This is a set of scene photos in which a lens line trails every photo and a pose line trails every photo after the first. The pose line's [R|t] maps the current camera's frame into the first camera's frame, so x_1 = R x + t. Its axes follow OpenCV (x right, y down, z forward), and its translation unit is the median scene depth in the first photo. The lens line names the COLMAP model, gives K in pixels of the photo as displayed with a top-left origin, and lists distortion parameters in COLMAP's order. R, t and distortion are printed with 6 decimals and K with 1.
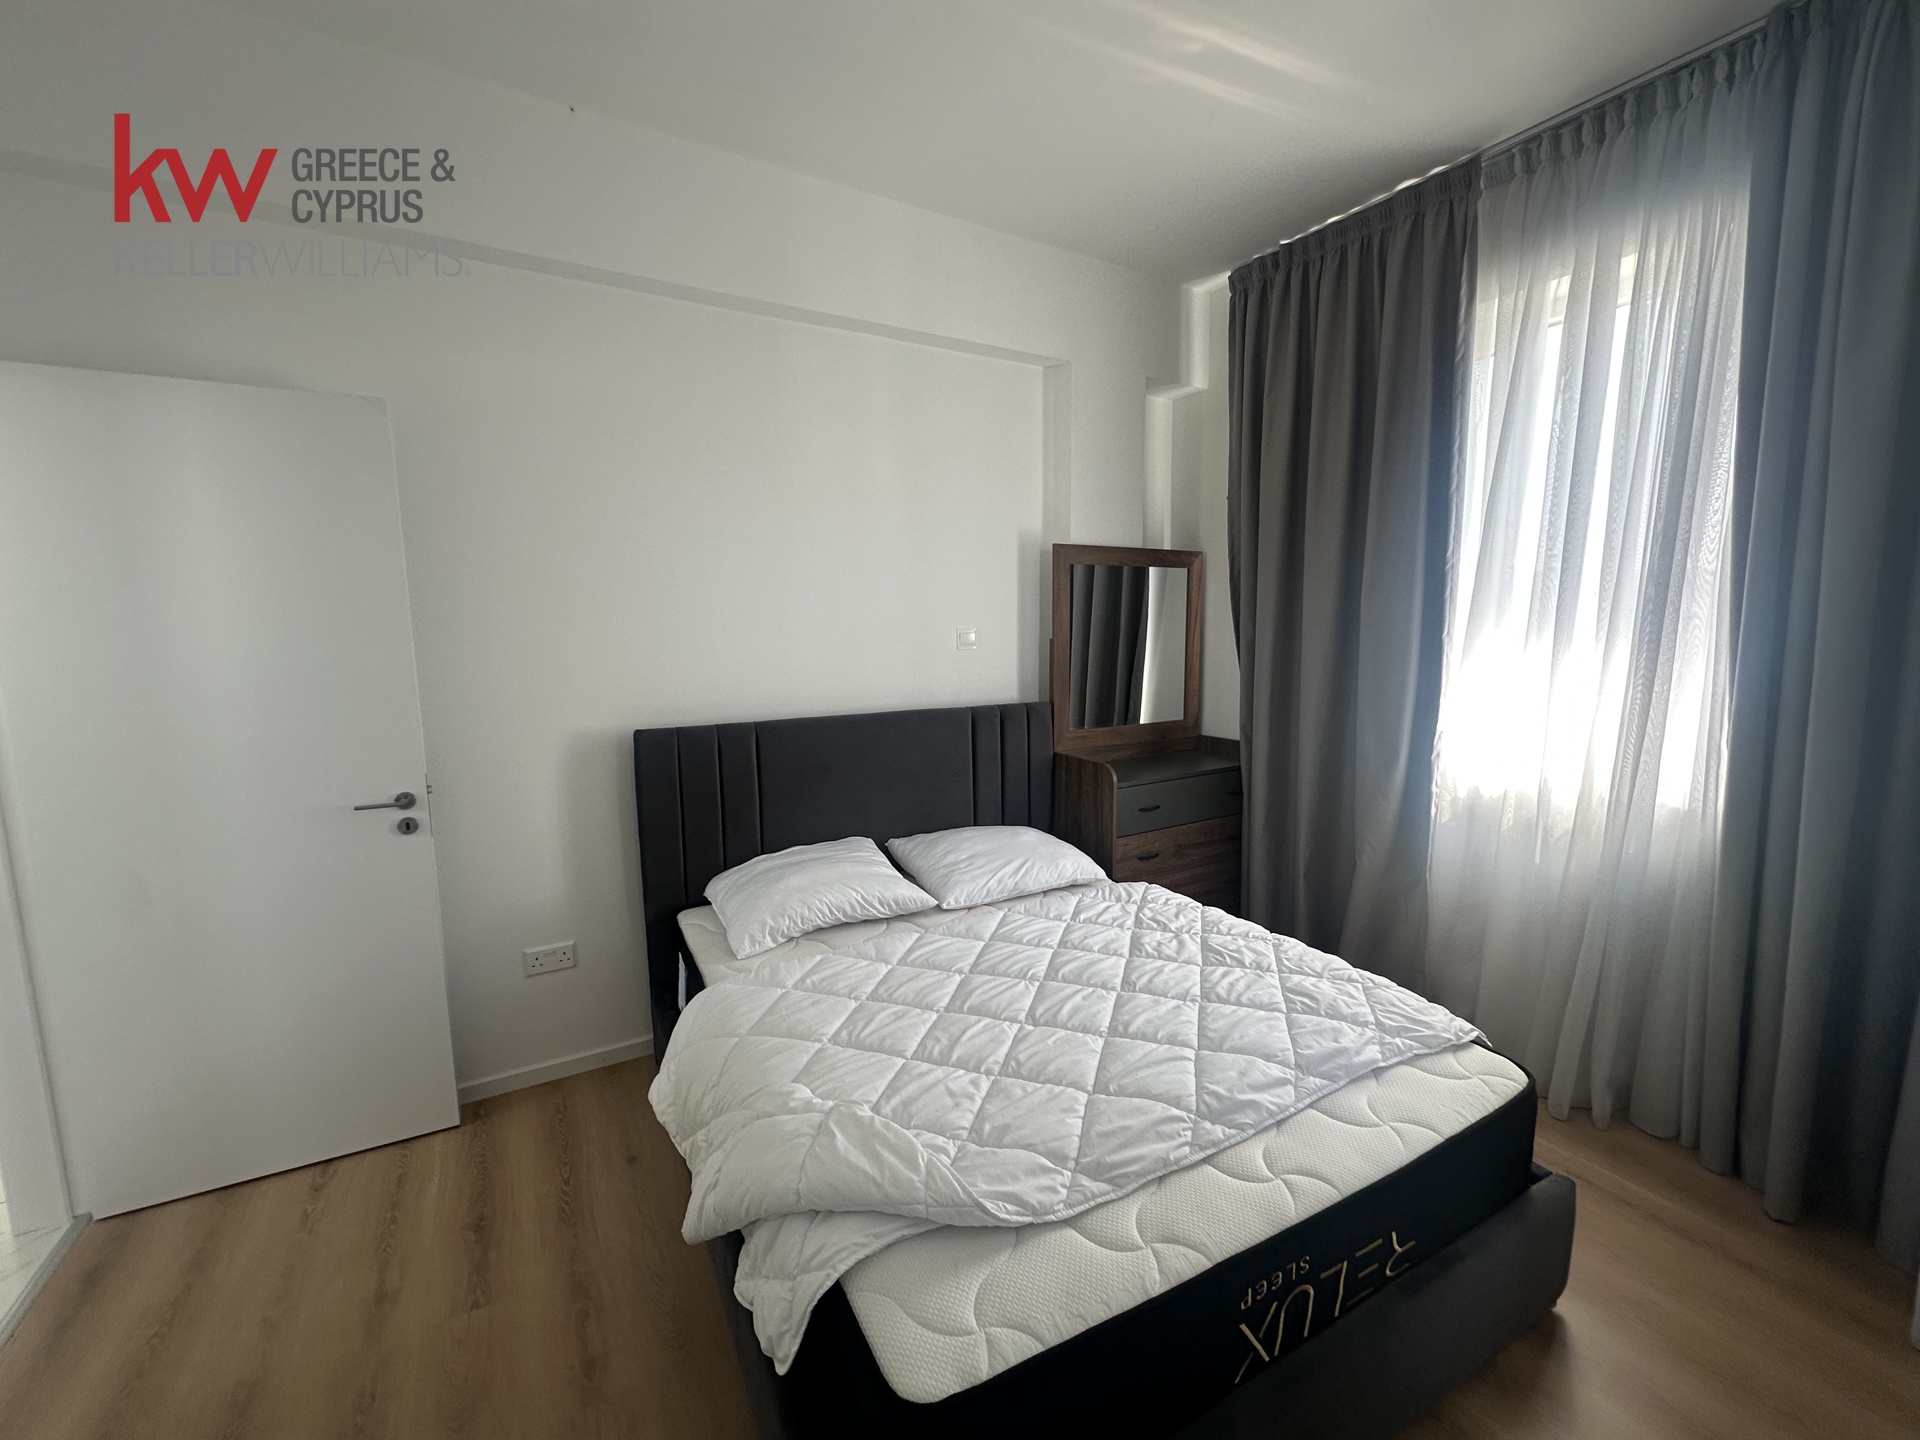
lens RADIAL K [[767.5, 0, 955.8], [0, 767.5, 729.5], [0, 0, 1]] dist [-0.001055, -0.000328]
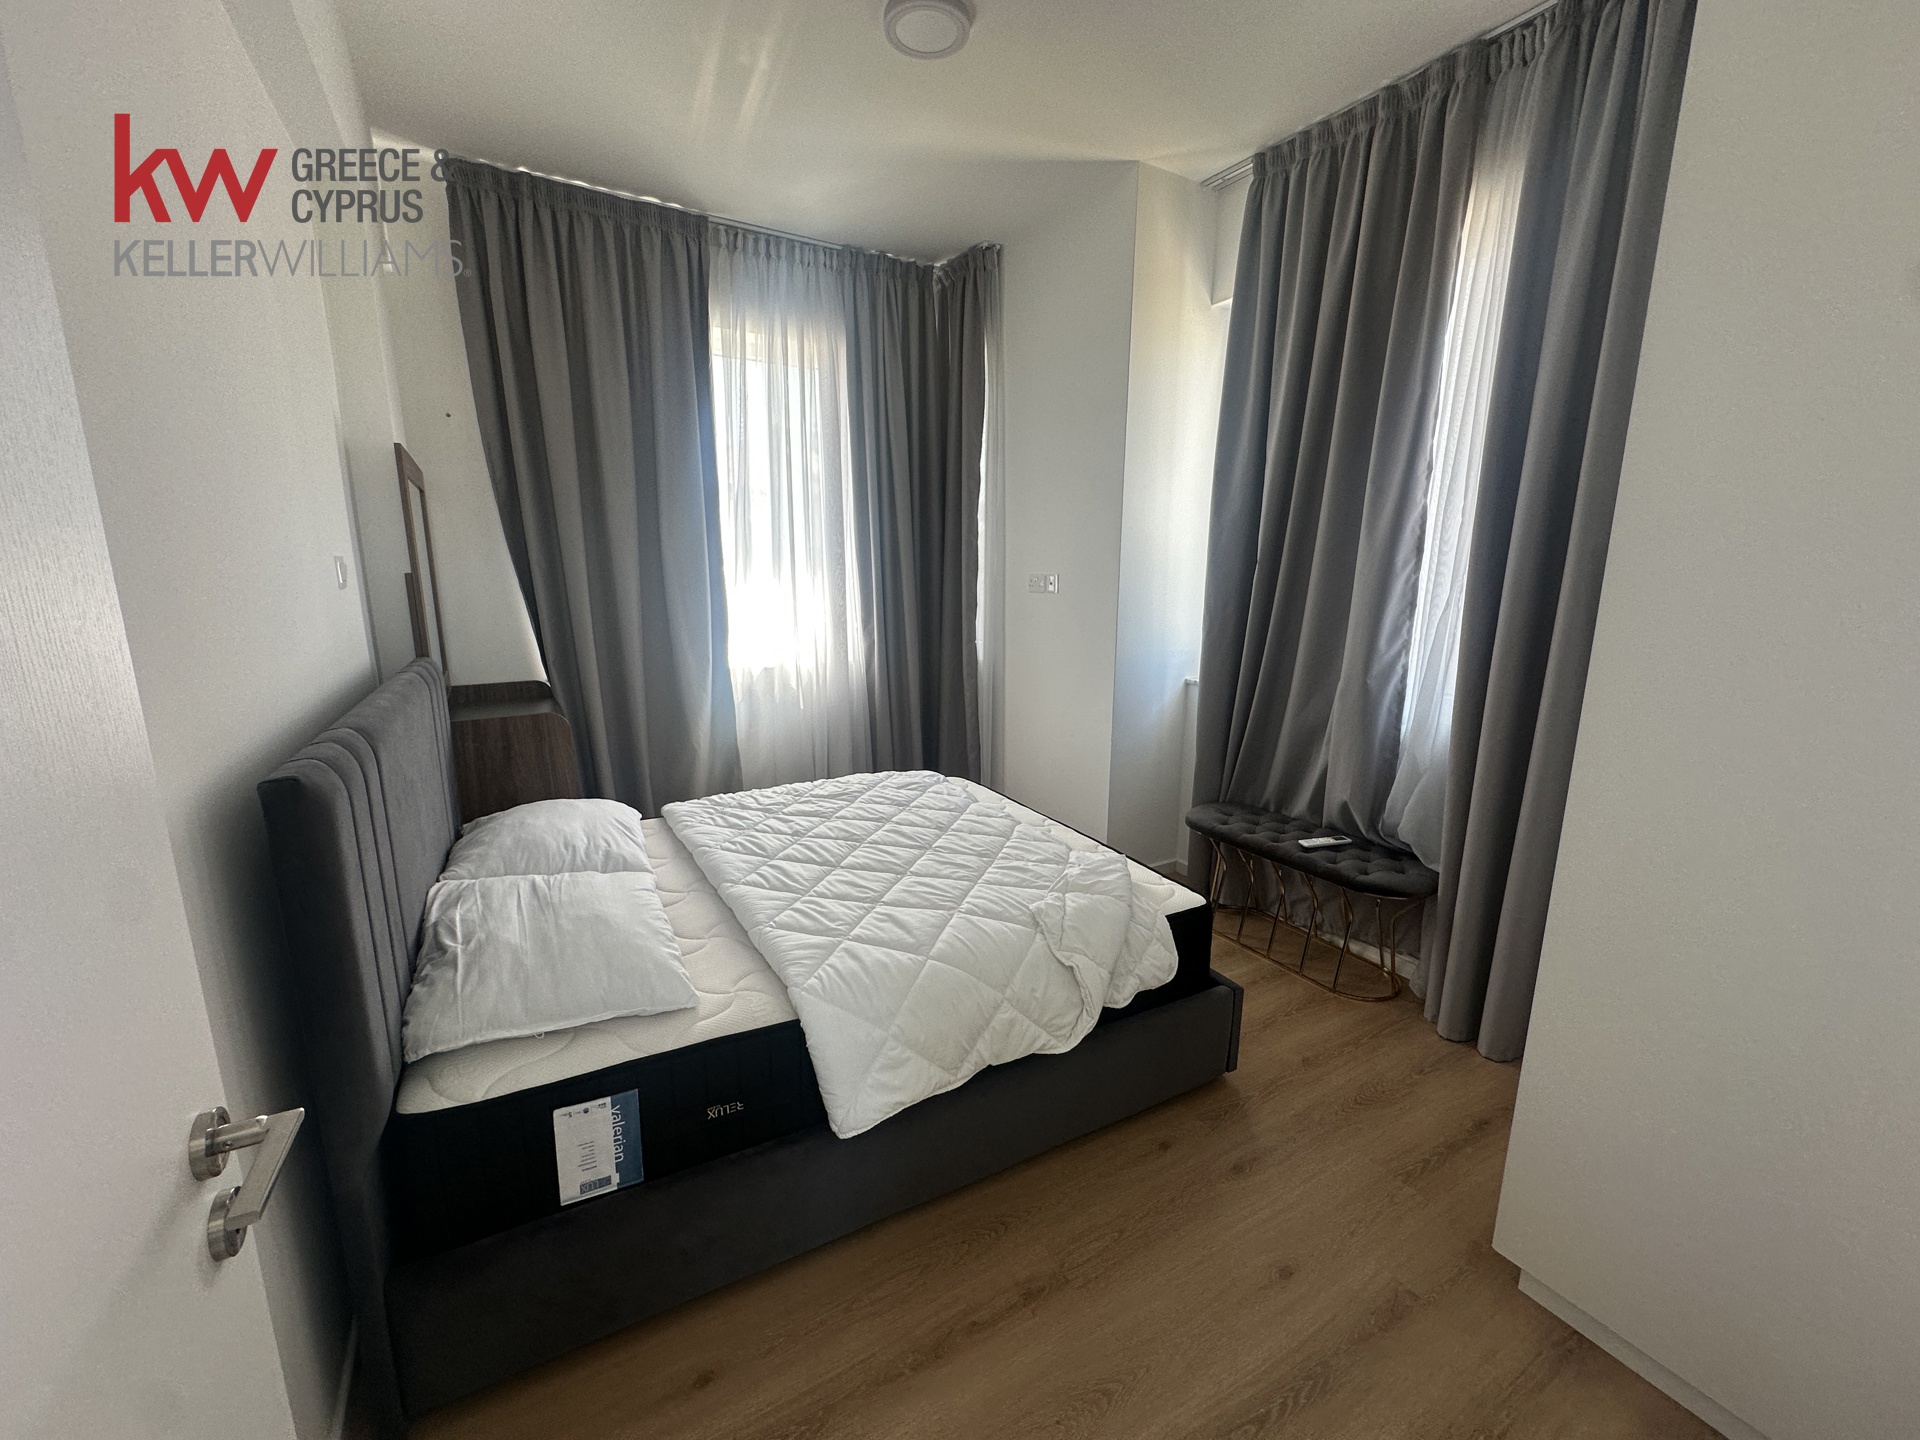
lens RADIAL K [[767.5, 0, 955.1], [0, 767.5, 723.7], [0, 0, 1]] dist [-0.001055, -0.000328]
pose [[-0.003990, -0.201397, 0.979502, -0.964020], [0.134770, 0.970465, 0.200088, -0.083657], [-0.990869, 0.132806, 0.023270, 0.715018]]
